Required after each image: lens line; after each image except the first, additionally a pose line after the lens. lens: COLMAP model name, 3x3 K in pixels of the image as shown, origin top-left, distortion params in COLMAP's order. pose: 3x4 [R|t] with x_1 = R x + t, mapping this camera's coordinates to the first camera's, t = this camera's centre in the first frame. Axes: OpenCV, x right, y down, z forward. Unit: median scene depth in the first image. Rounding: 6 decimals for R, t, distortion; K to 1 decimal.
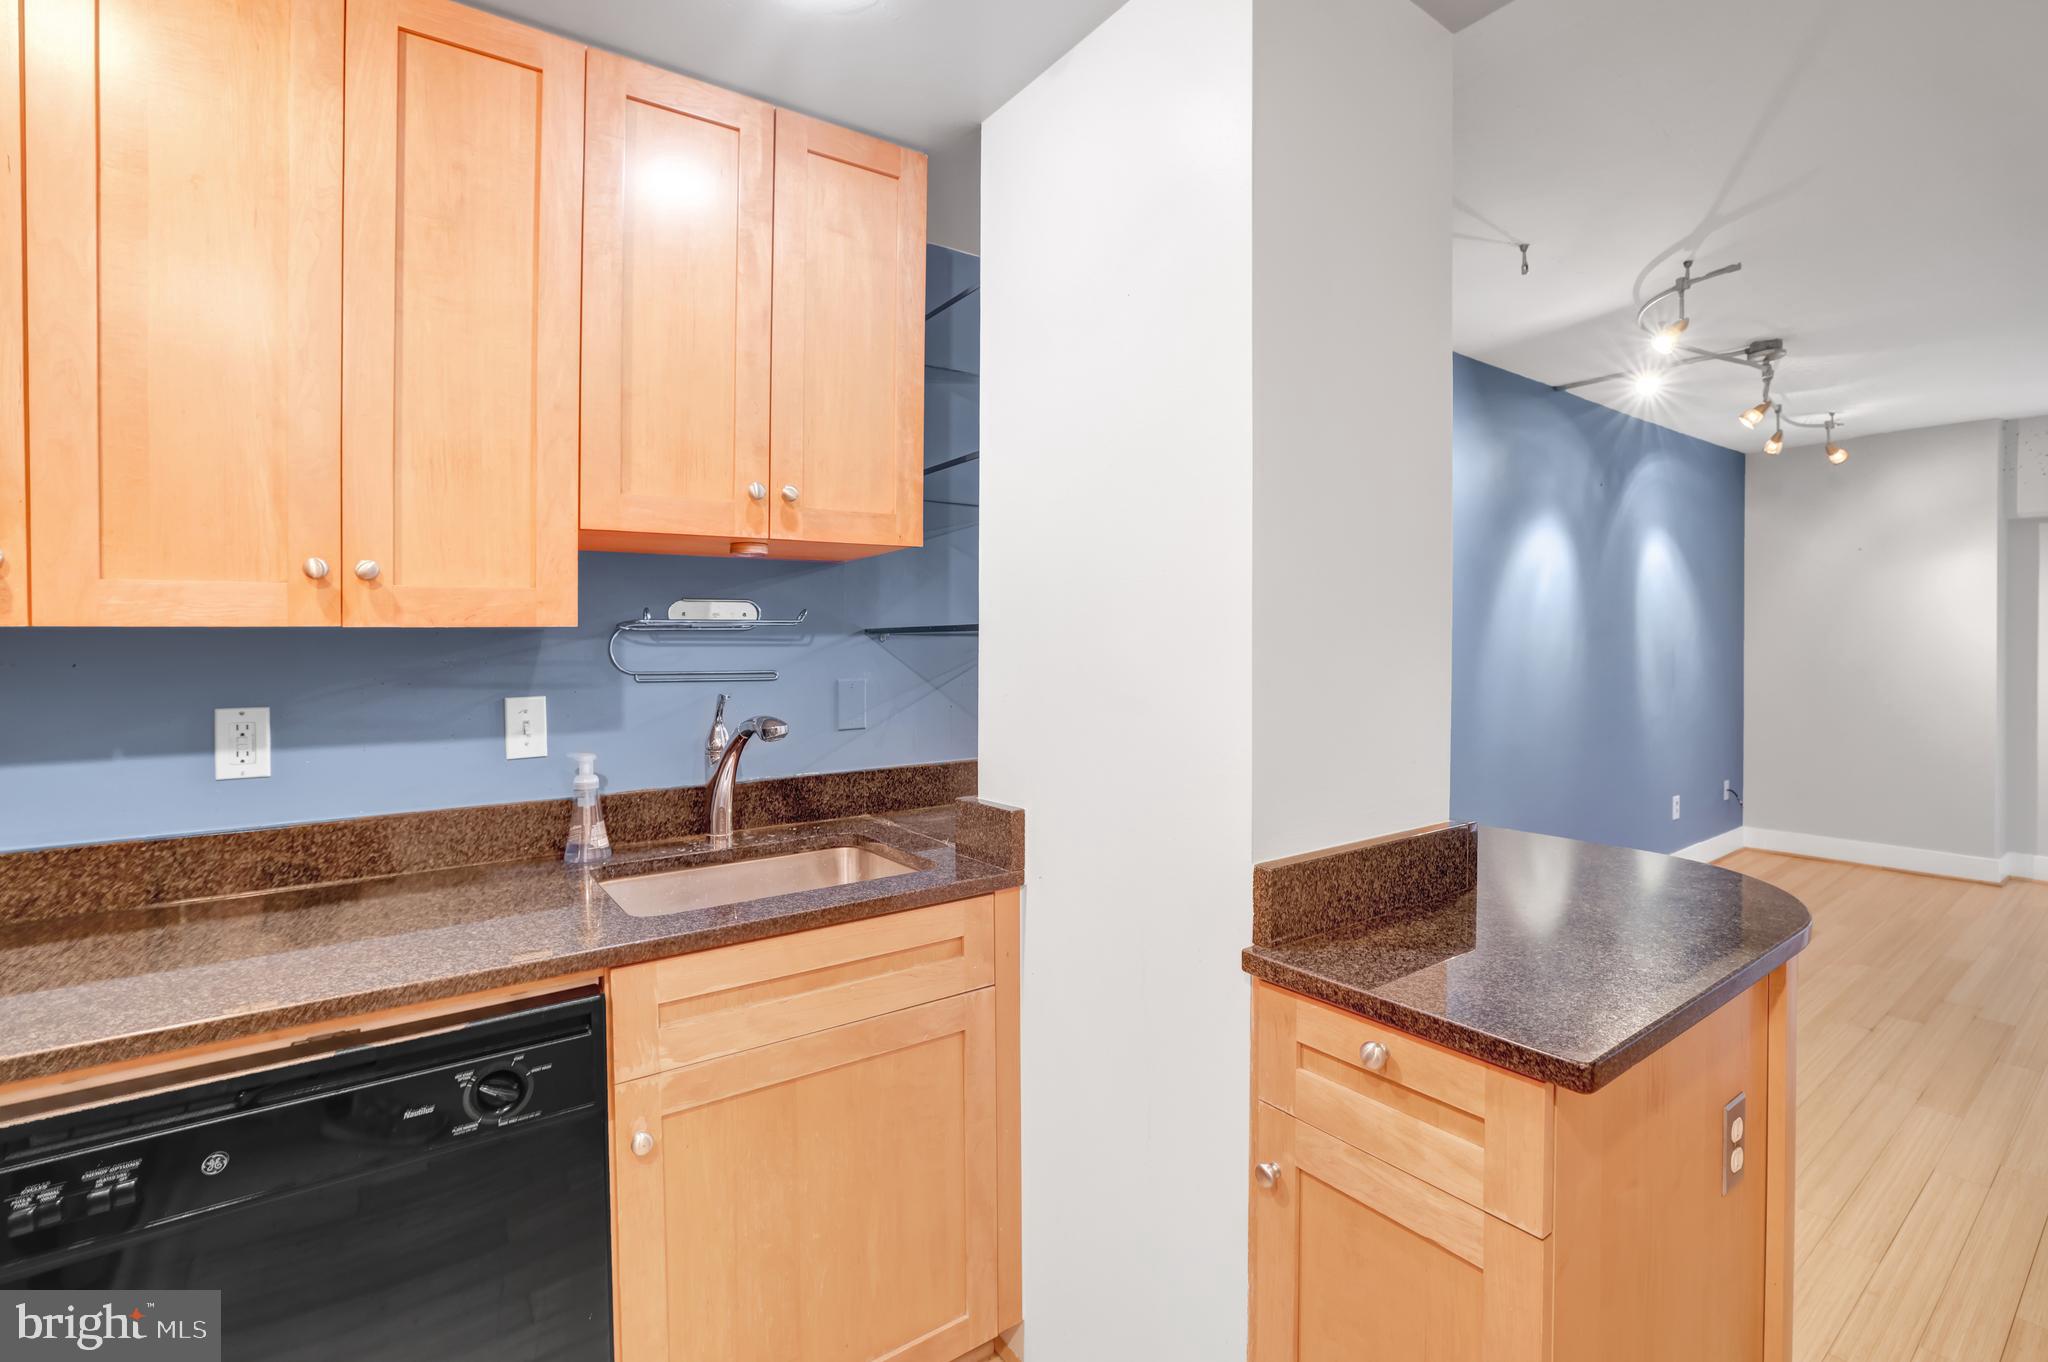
lens RADIAL K [[914.9, 0, 1019.4], [0, 914.9, 676.6], [0, 0, 1]] dist [-0.045040, 0.016601]
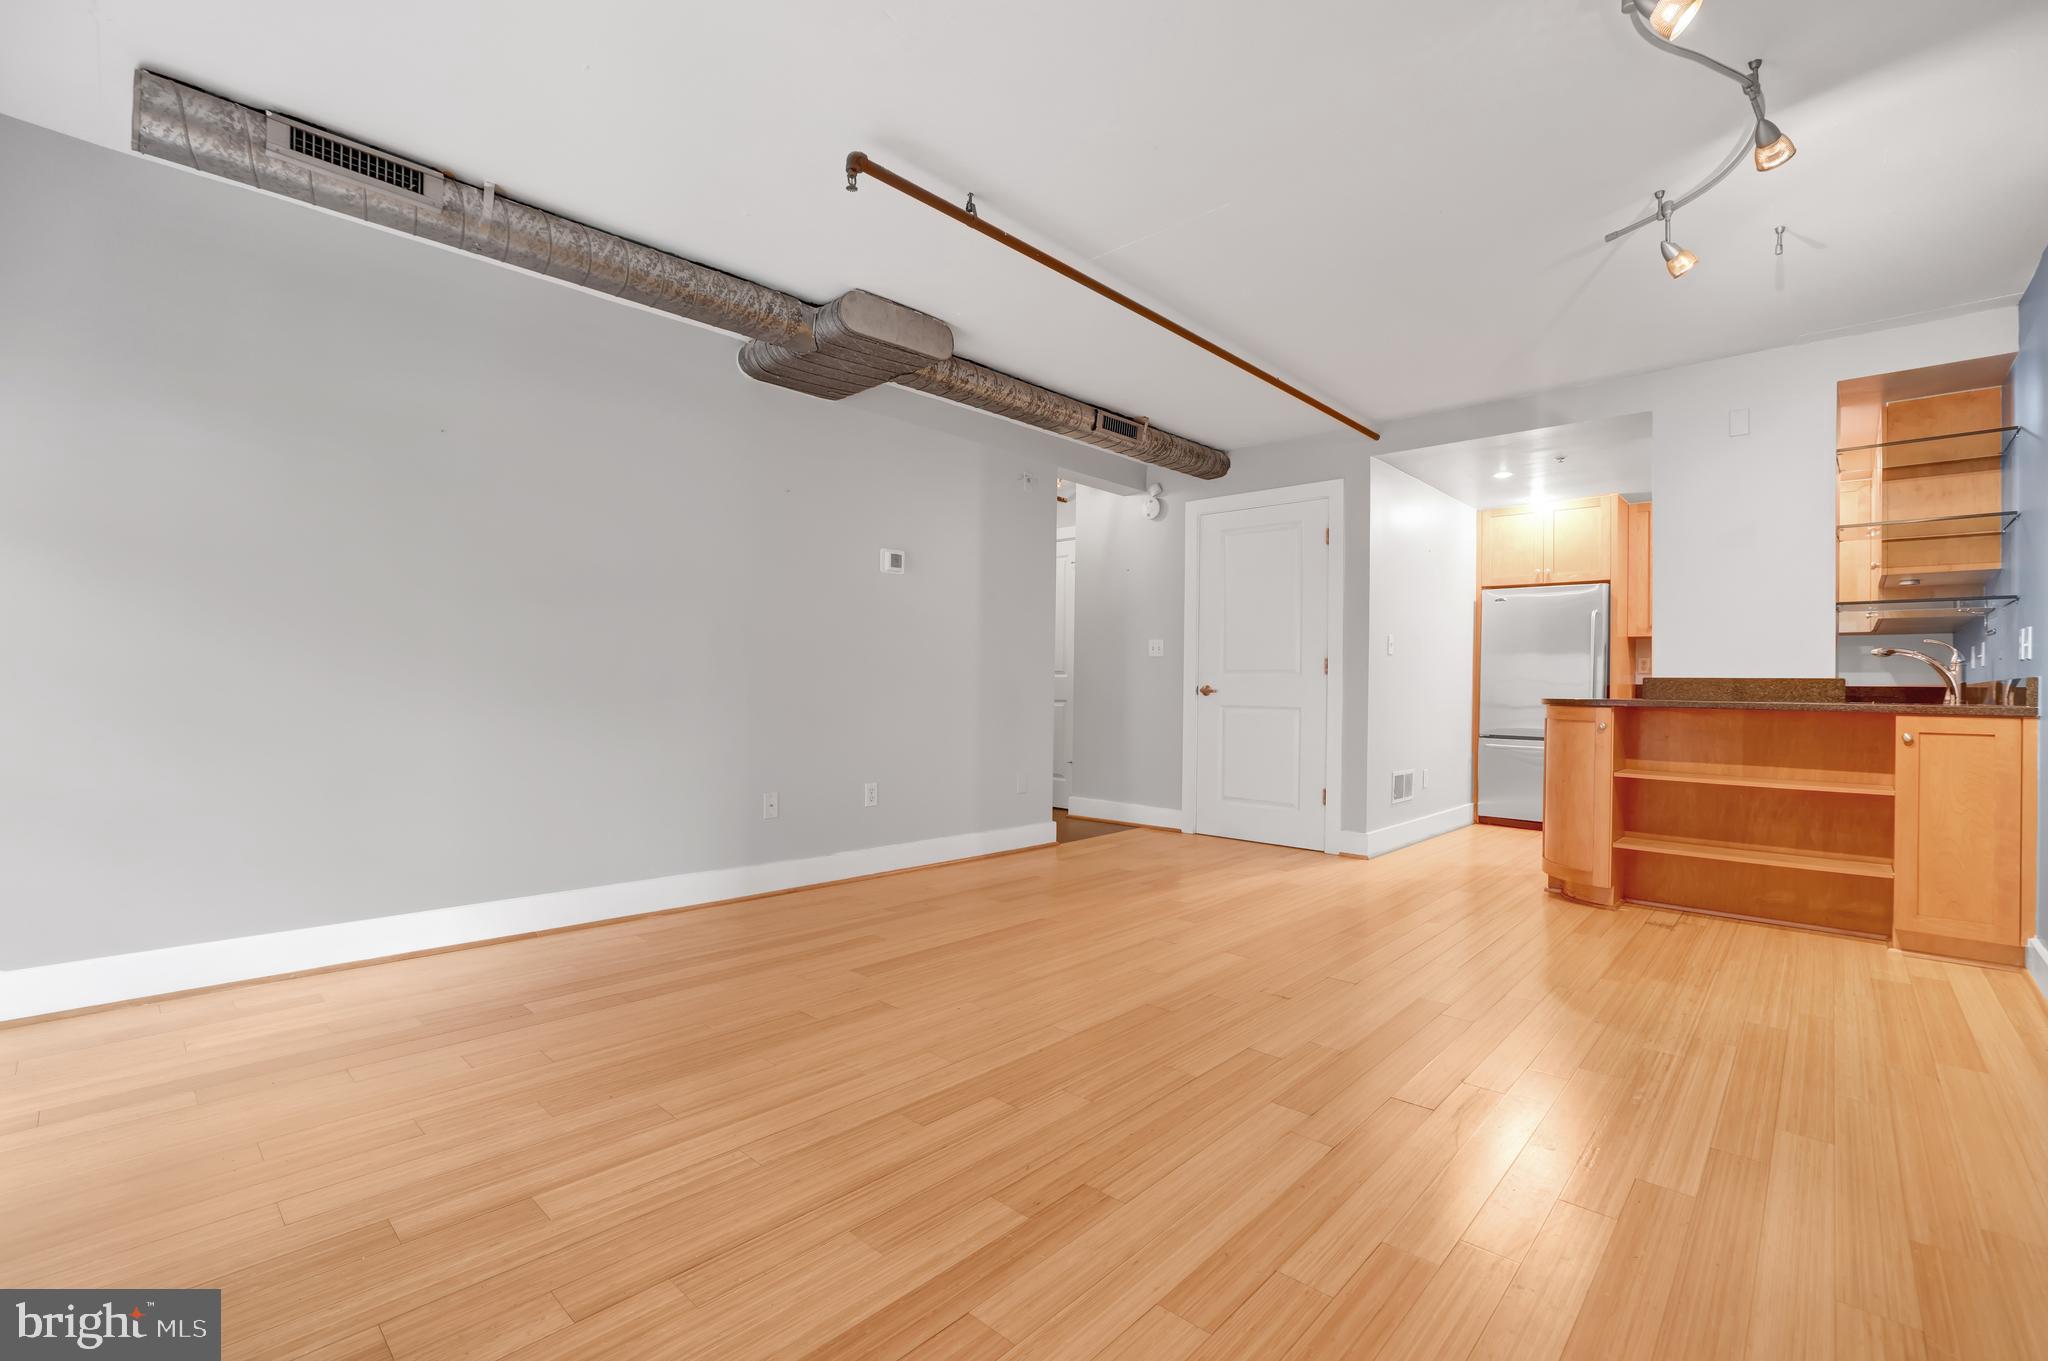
lens RADIAL K [[883.8, 0, 988.1], [0, 883.8, 675.7], [0, 0, 1]] dist [-0.030381, 0.000483]
pose [[-0.986694, -0.009324, -0.162321, 2.474799], [-0.013249, 0.999645, 0.023117, 0.094253], [0.162048, 0.024960, -0.986467, 2.763630]]
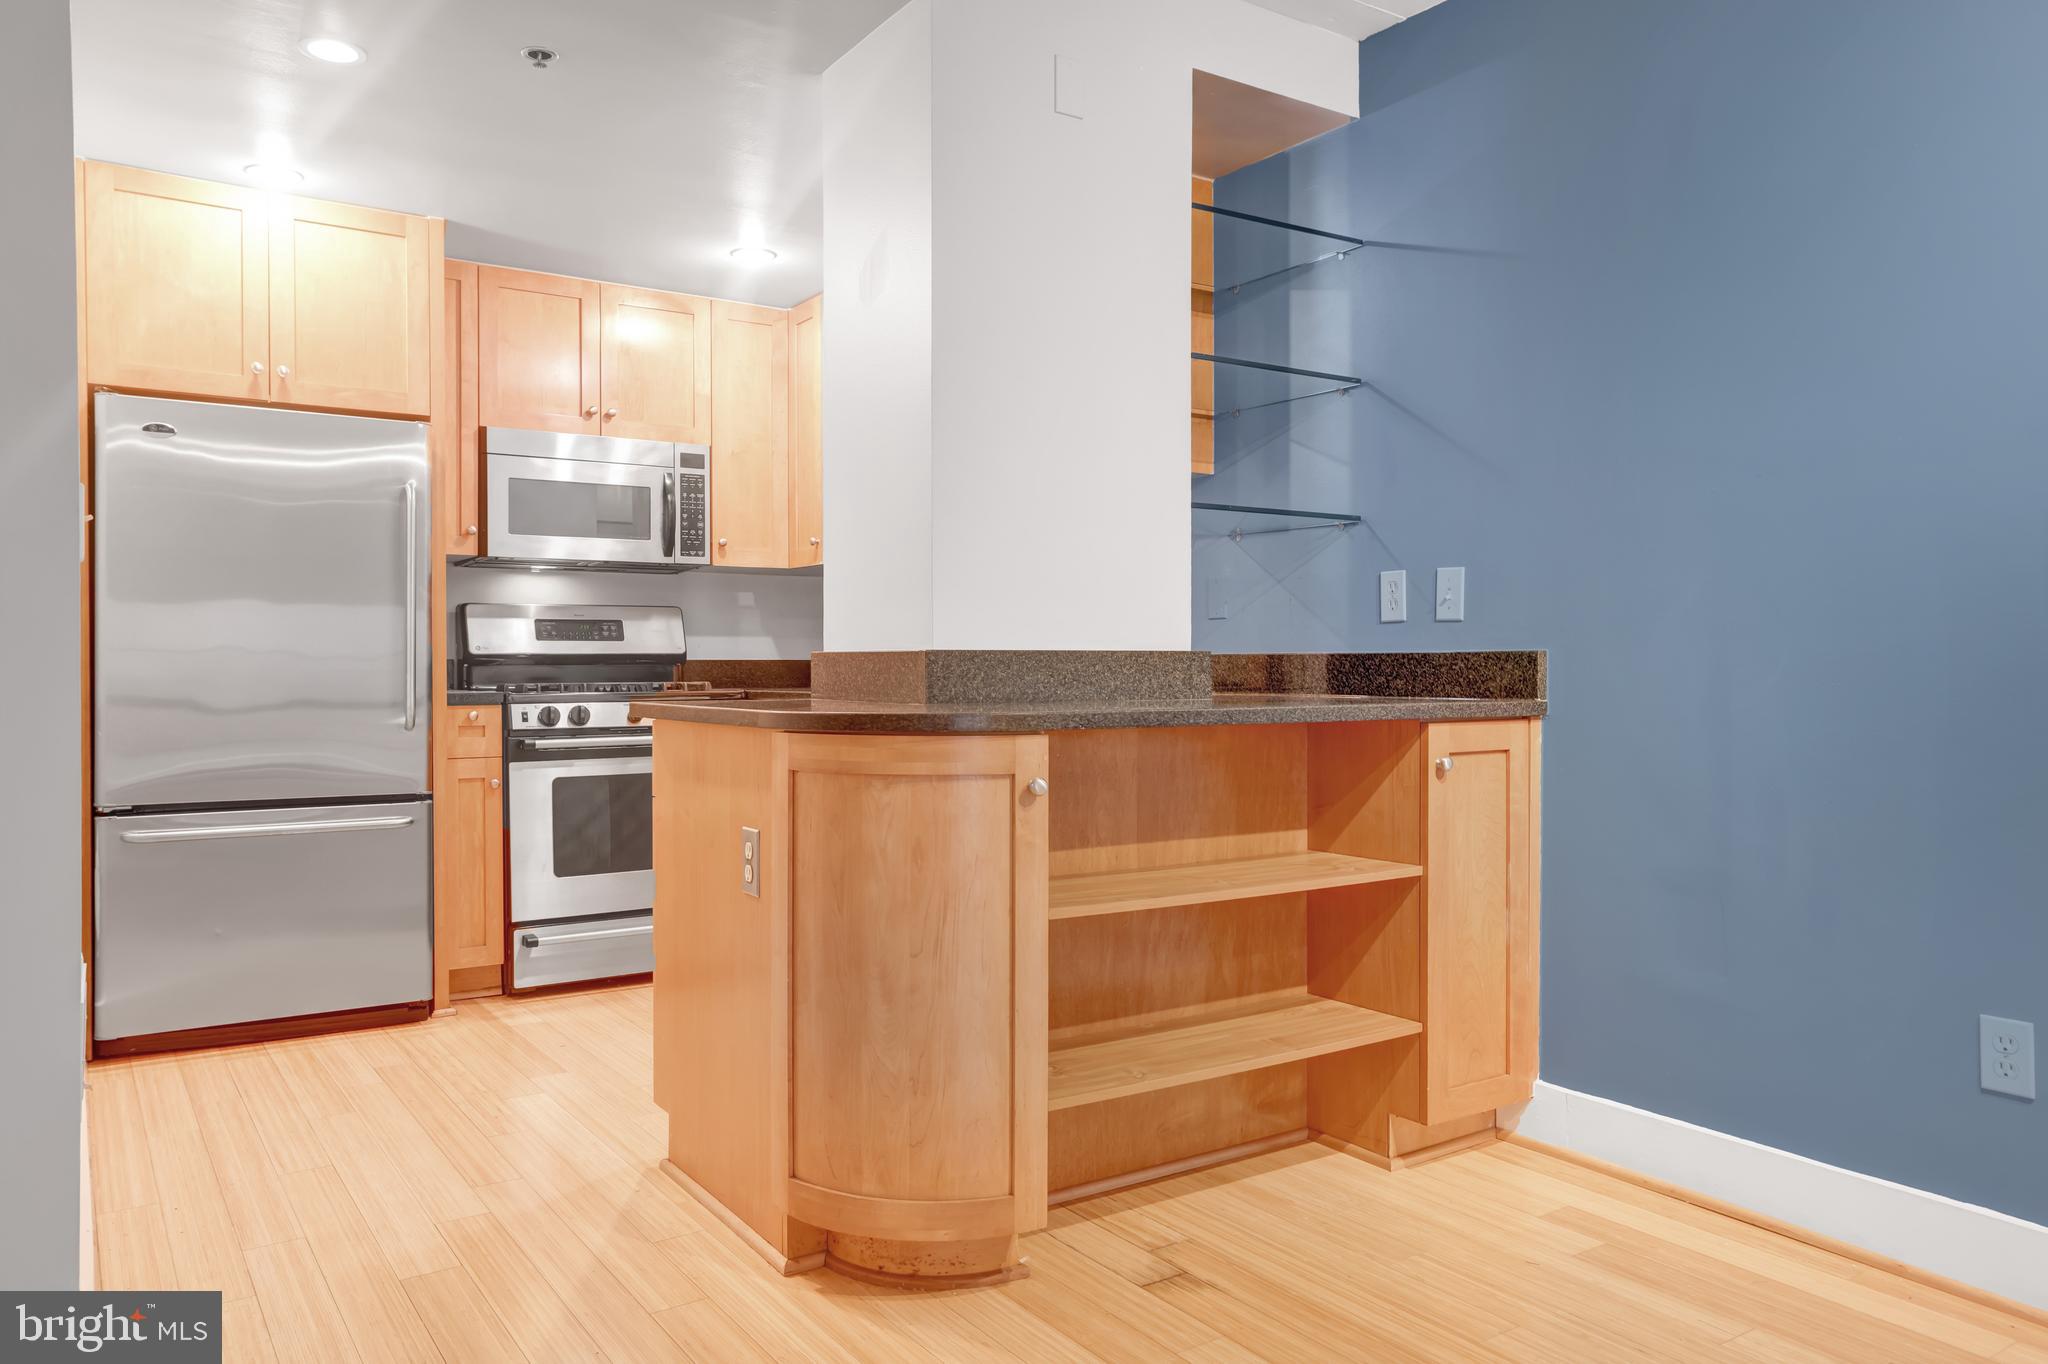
lens RADIAL K [[1413.8, 0, 1002.8], [0, 1413.8, 675.8], [0, 0, 1]] dist [-0.004075, 0.029884]
pose [[-0.032188, 0.013860, -0.999386, 1.894176], [-0.032165, 0.999372, 0.014896, 0.132354], [0.998964, 0.032625, -0.031722, 0.937393]]
